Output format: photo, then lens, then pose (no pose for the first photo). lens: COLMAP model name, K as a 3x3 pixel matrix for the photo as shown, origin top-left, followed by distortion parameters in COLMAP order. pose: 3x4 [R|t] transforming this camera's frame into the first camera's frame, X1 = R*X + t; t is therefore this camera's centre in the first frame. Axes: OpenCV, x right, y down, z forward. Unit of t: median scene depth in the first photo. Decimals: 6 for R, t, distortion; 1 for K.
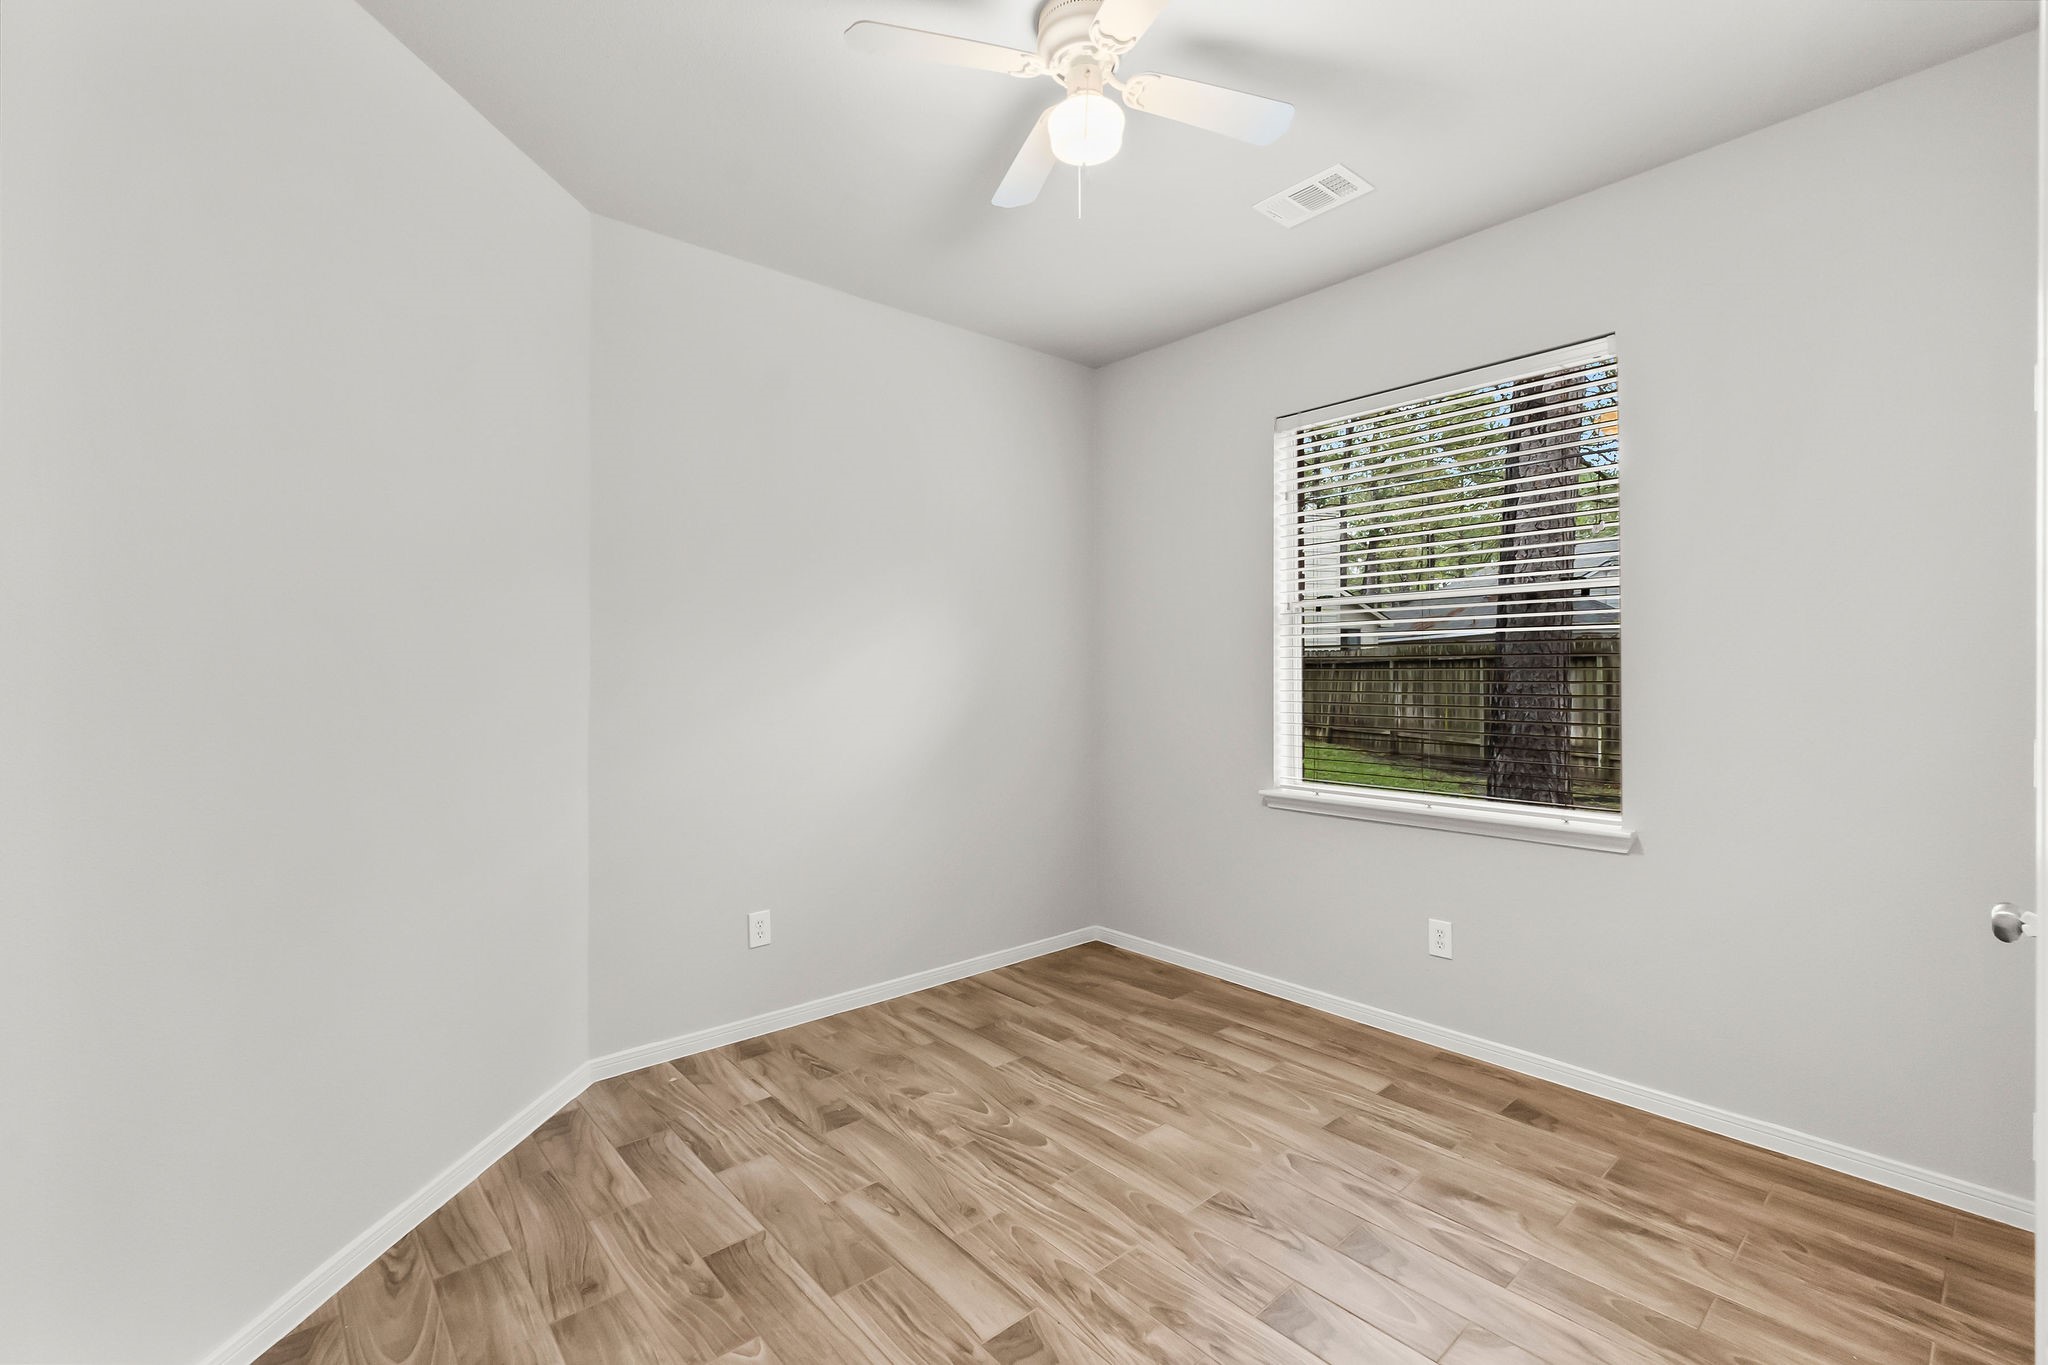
lens RADIAL K [[885.7, 0, 1027.3], [0, 885.7, 675.6], [0, 0, 1]] dist [-0.007530, 0.001503]
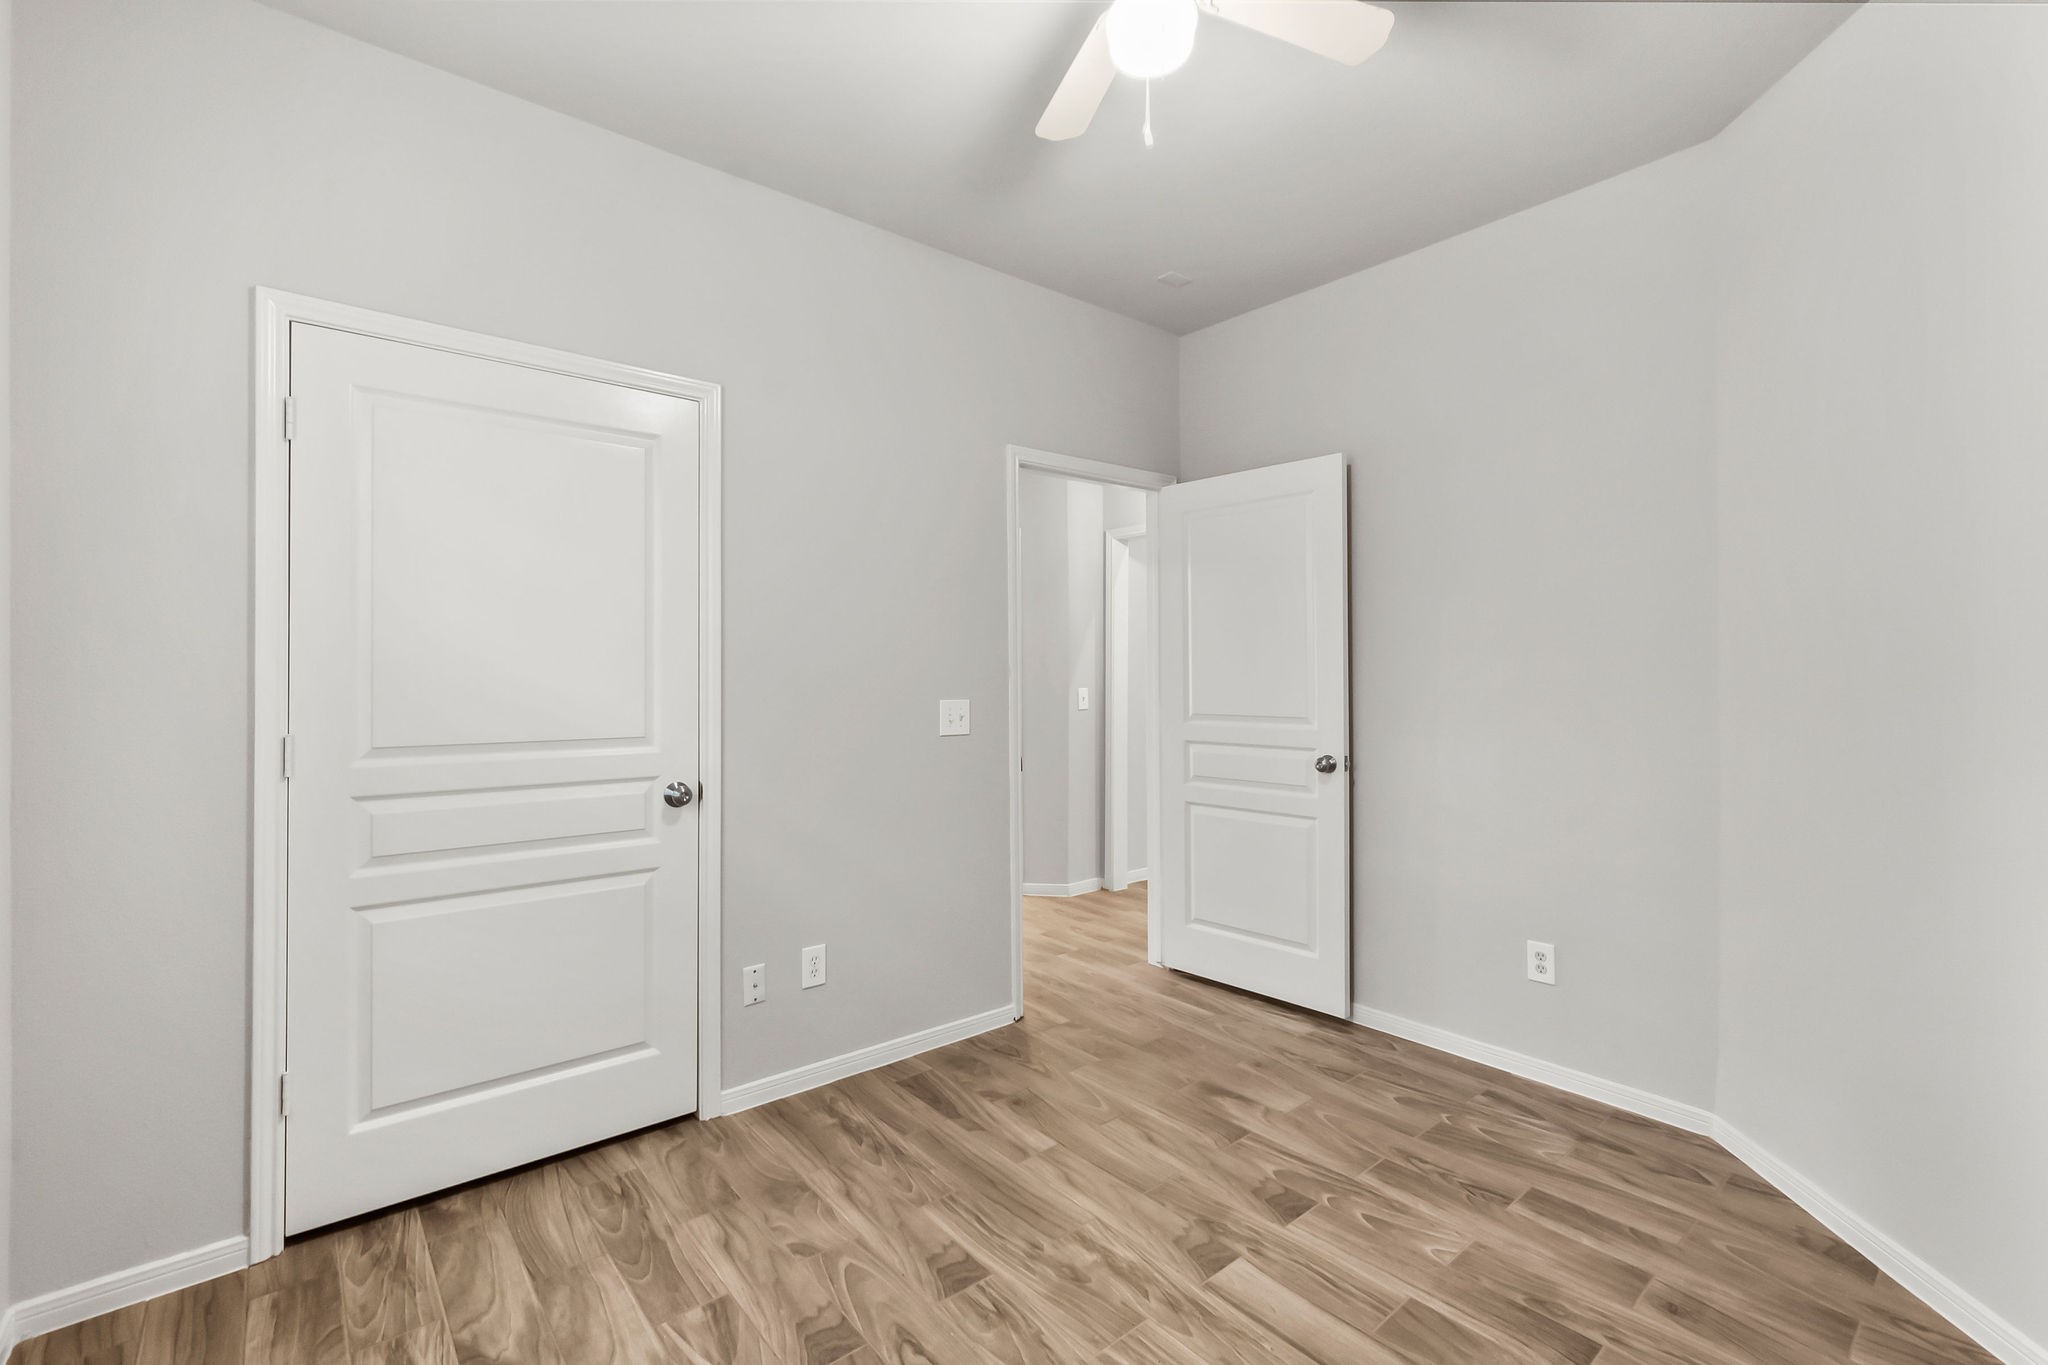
lens RADIAL K [[885.7, 0, 1022.4], [0, 885.7, 673.5], [0, 0, 1]] dist [-0.007530, 0.001503]
pose [[-0.999597, 0.003157, 0.028223, 0.183505], [0.003263, 0.999988, 0.003699, -0.003129], [-0.028211, 0.003789, -0.999595, 1.987486]]
